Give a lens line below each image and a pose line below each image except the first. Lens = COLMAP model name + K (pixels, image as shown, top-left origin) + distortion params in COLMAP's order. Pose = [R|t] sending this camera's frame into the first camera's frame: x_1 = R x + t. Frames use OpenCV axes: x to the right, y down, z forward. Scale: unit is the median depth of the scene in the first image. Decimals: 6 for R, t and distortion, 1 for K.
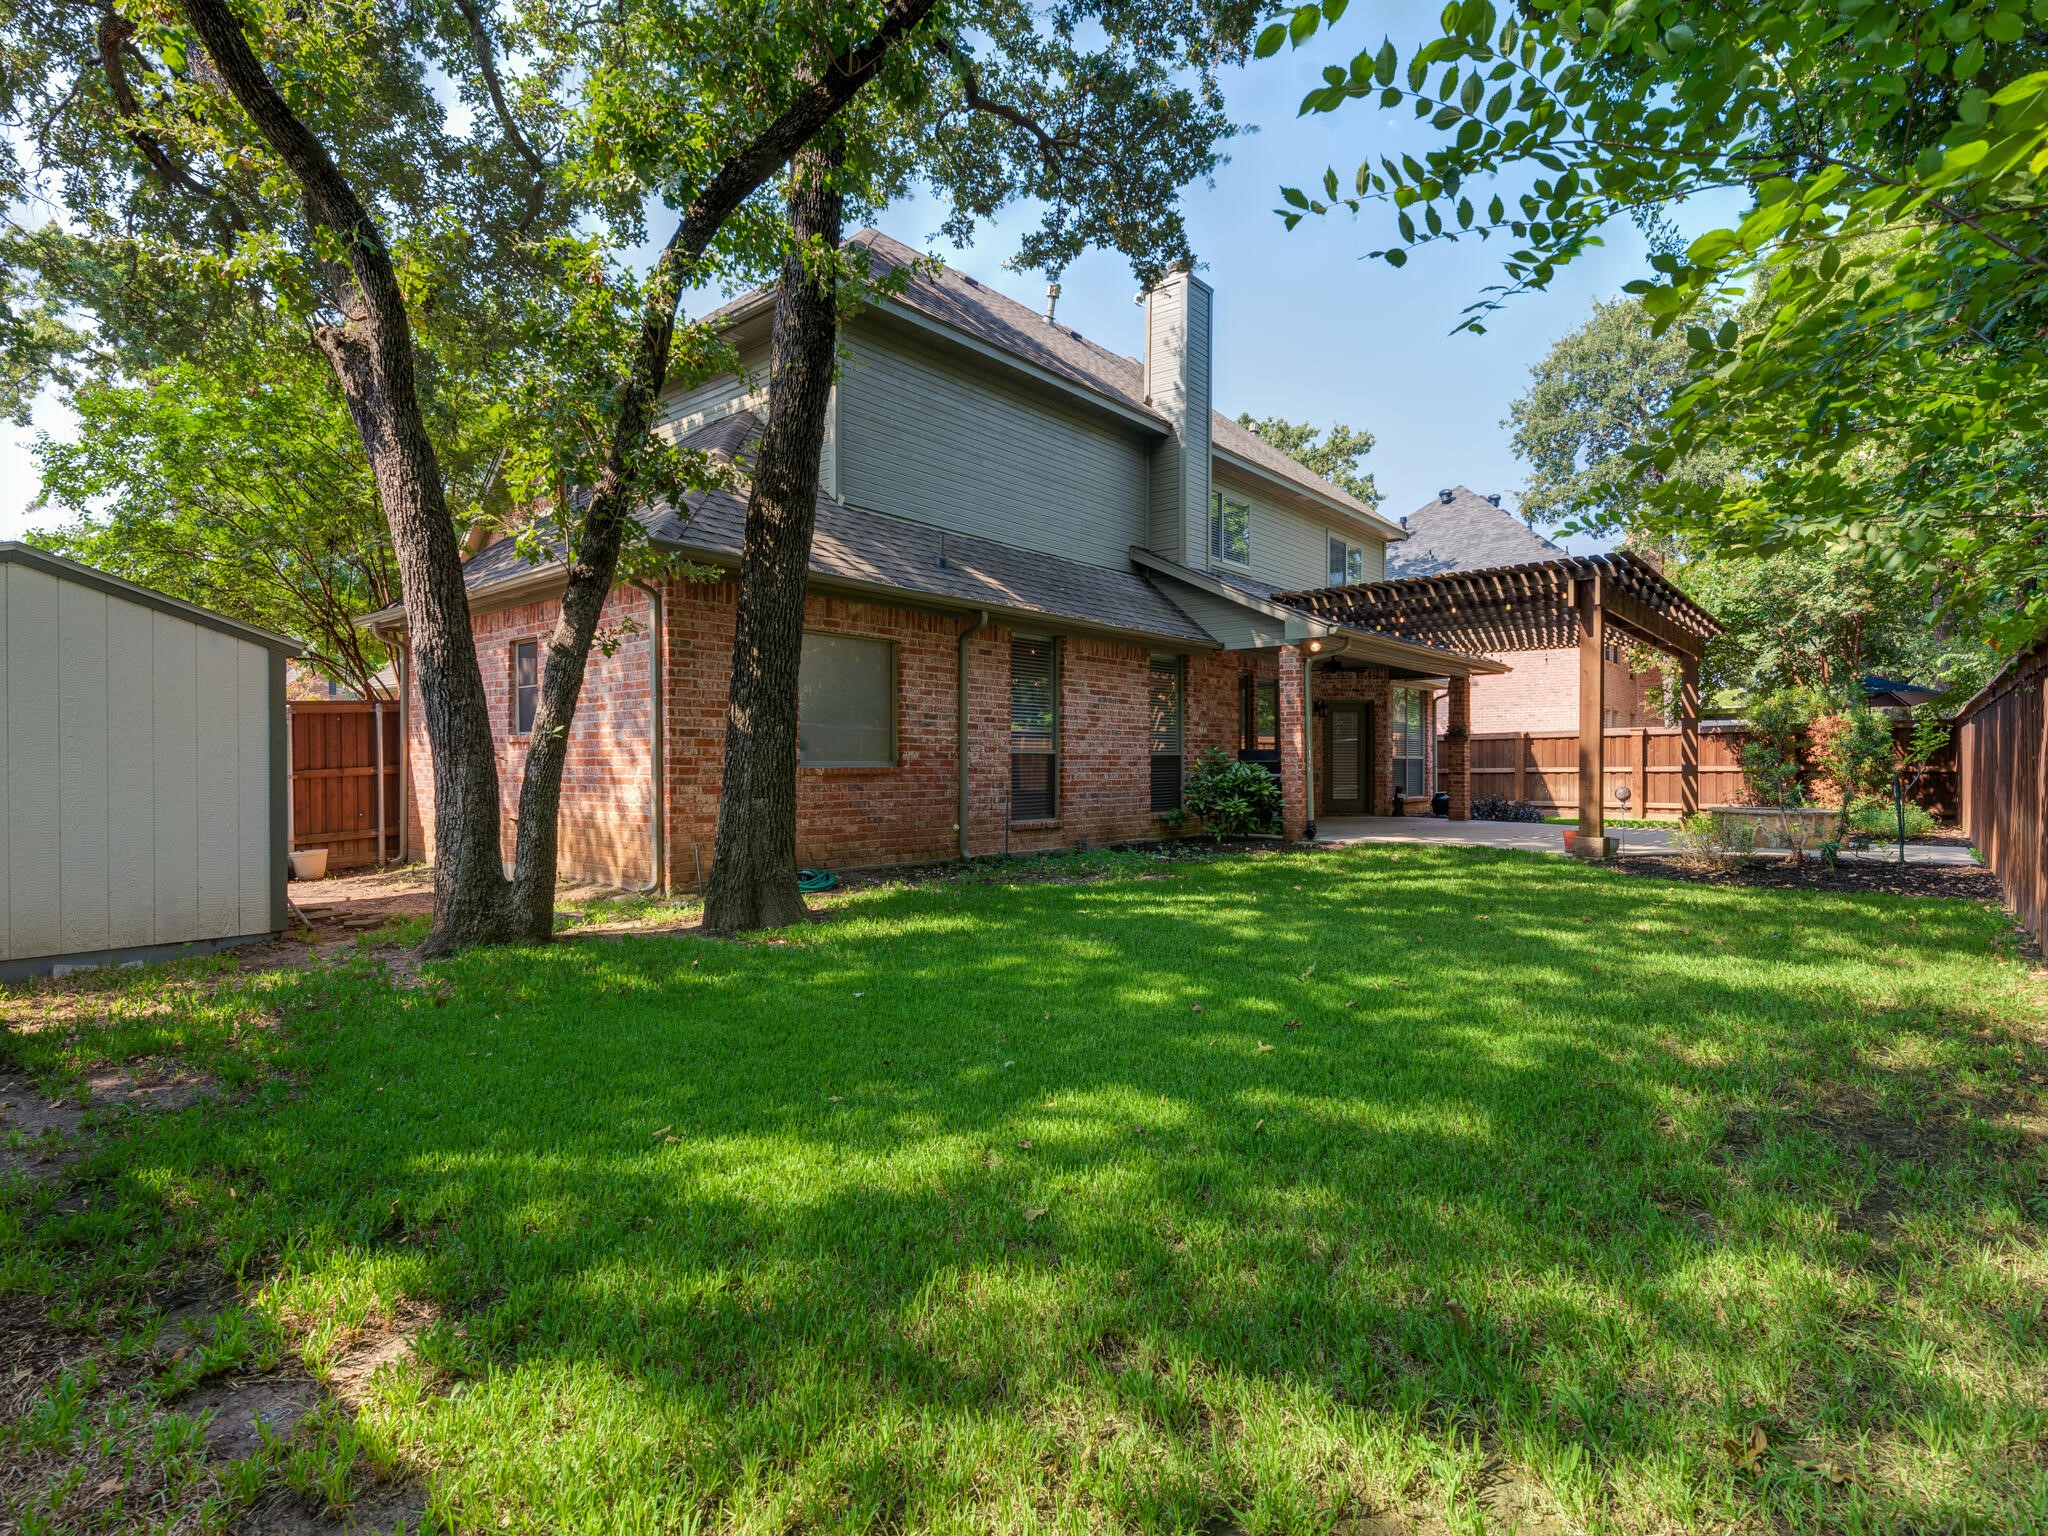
lens RADIAL K [[1047.1, 0, 1019.7], [0, 1047.1, 763.9], [0, 0, 1]] dist [0.003533, -0.002512]
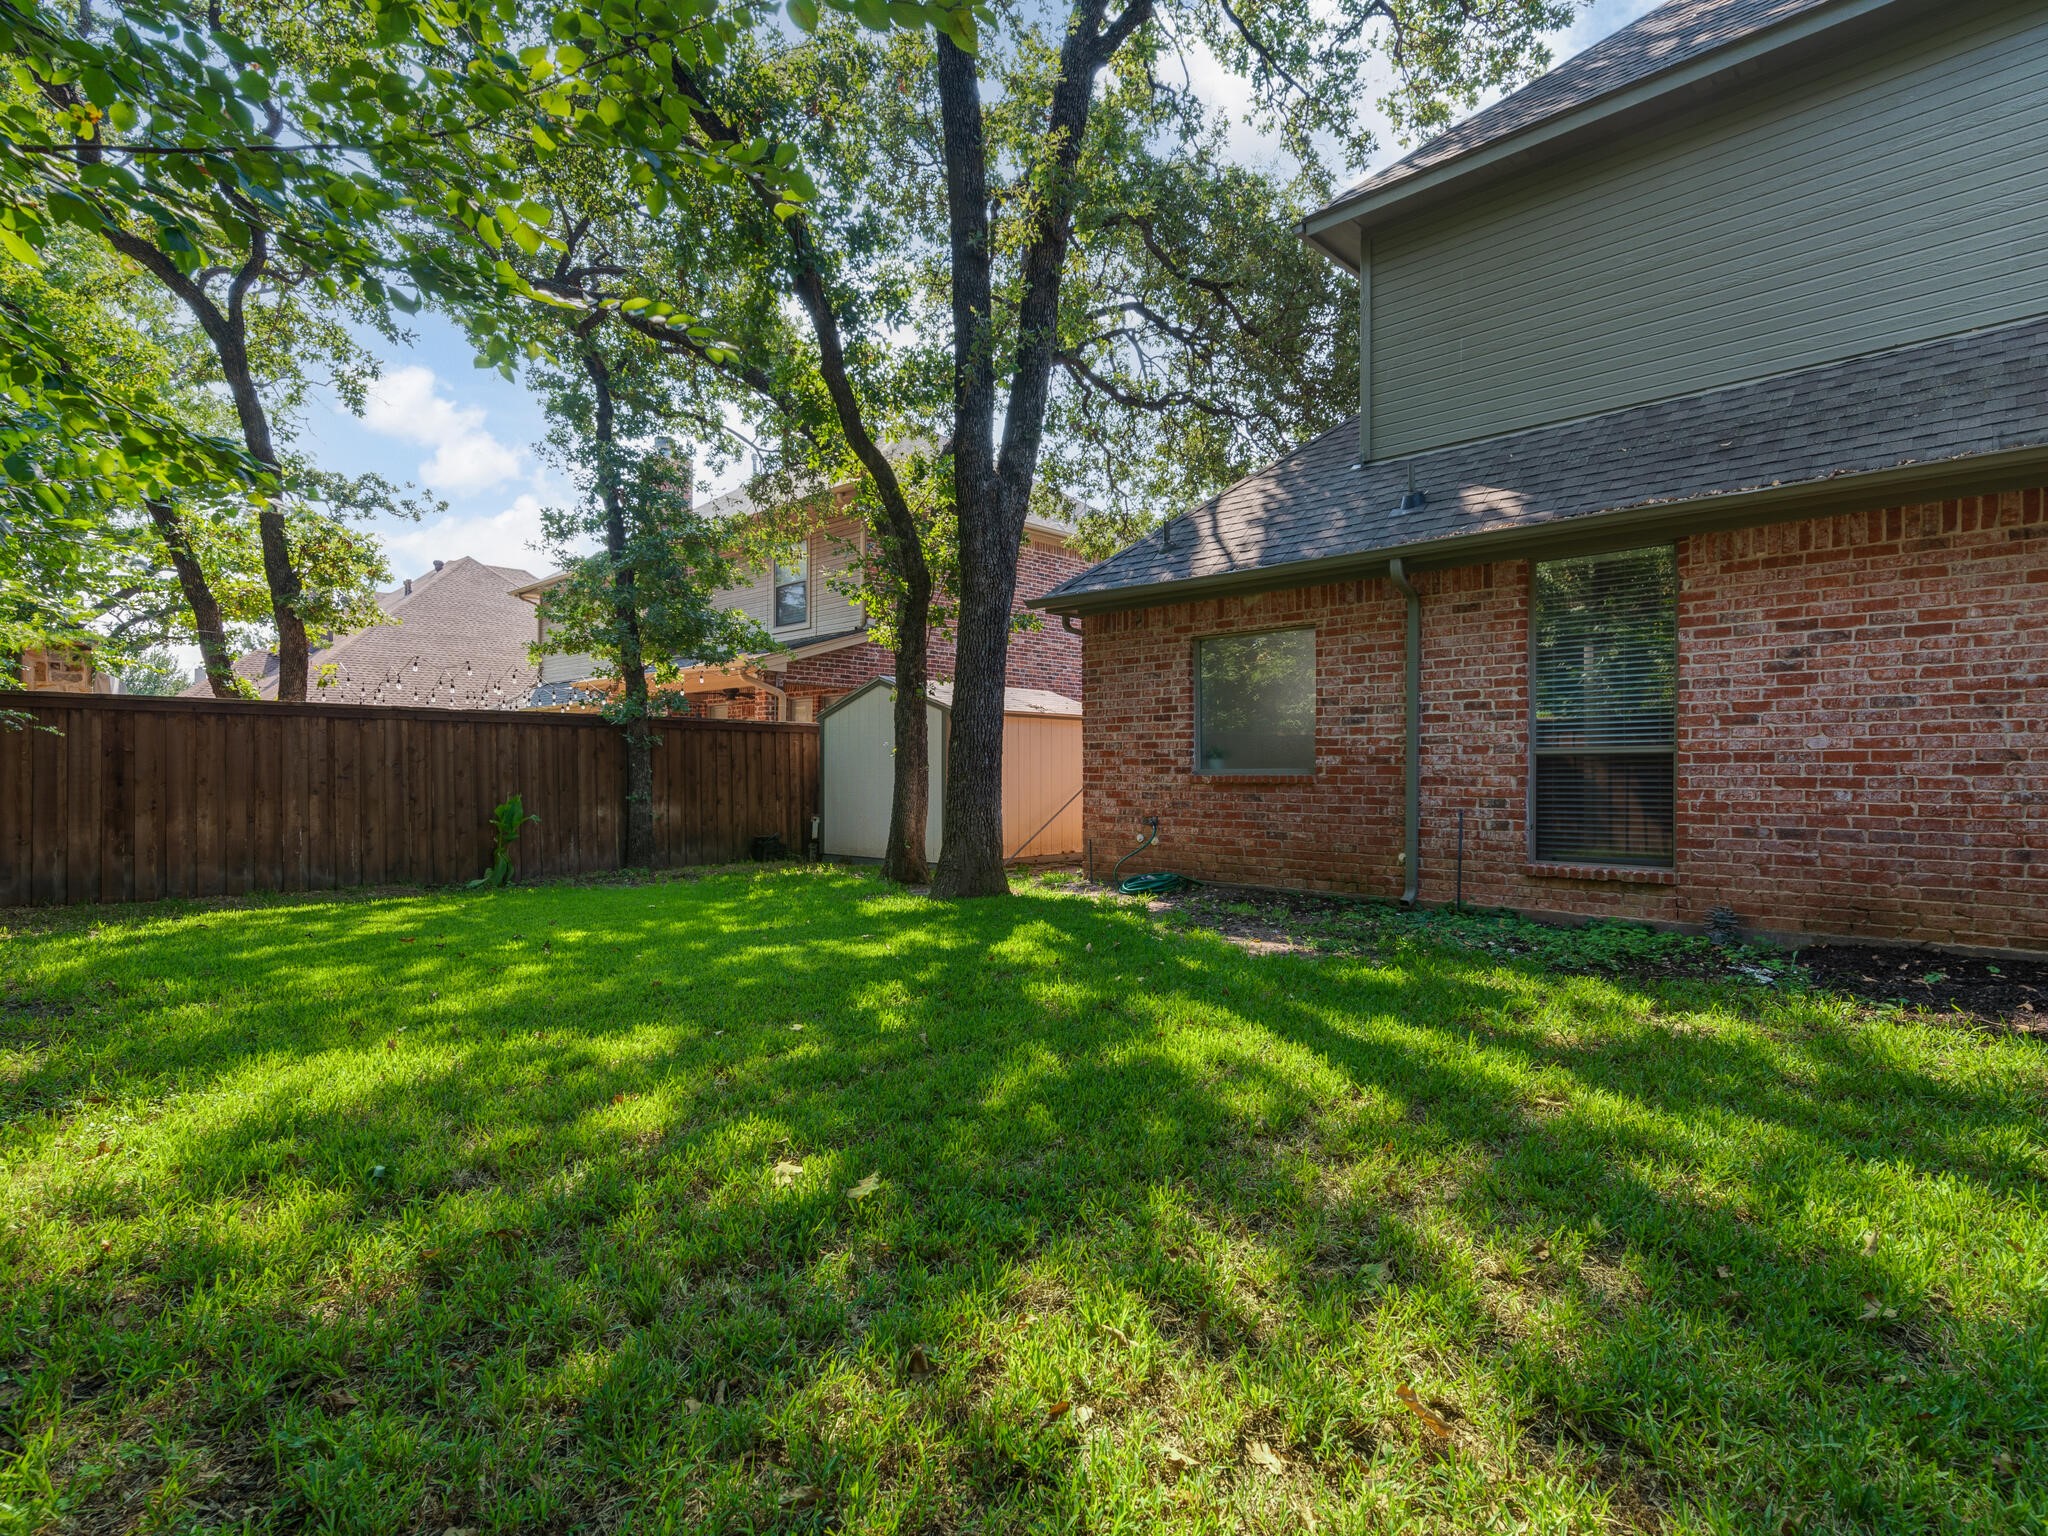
lens RADIAL K [[1047.1, 0, 1028.2], [0, 1047.1, 768.8], [0, 0, 1]] dist [0.003533, -0.002512]
pose [[-0.078251, -0.017983, -0.996772, 0.671716], [-0.011027, 0.999792, -0.017172, 0.013367], [0.996873, 0.009648, -0.078433, 0.769572]]
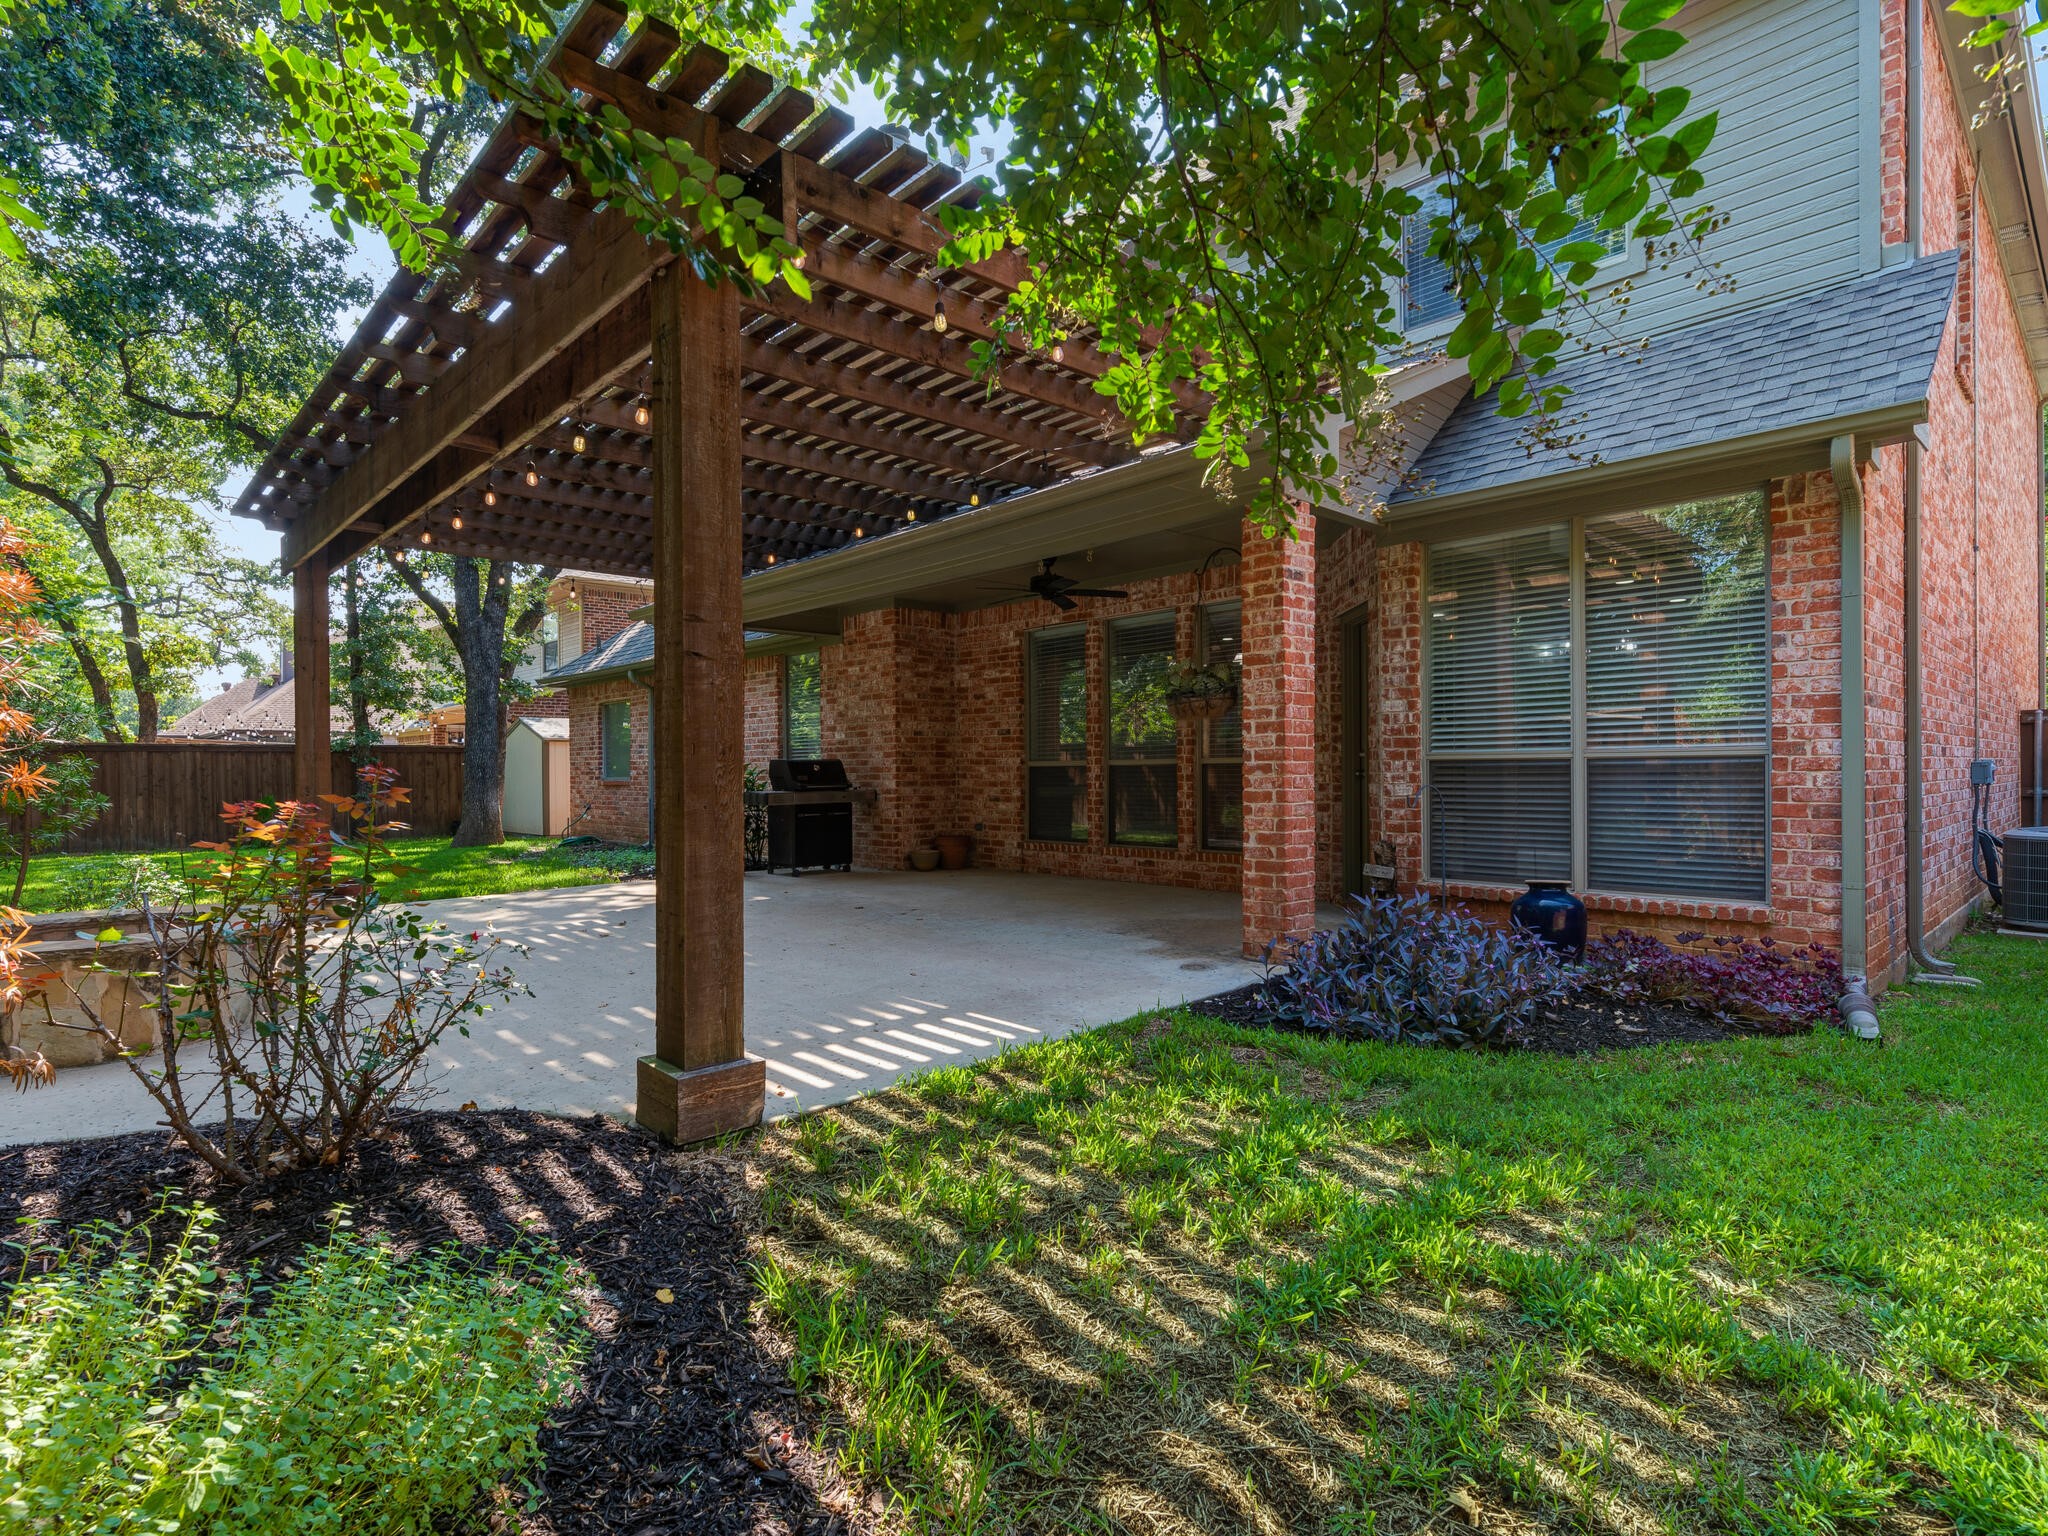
lens RADIAL K [[1047.1, 0, 1024.9], [0, 1047.1, 765.3], [0, 0, 1]] dist [0.003533, -0.002512]
pose [[-0.125137, -0.021760, -0.991901, 0.888010], [-0.013307, 0.999706, -0.020252, 0.004136], [0.992050, 0.010665, -0.125390, 1.106240]]
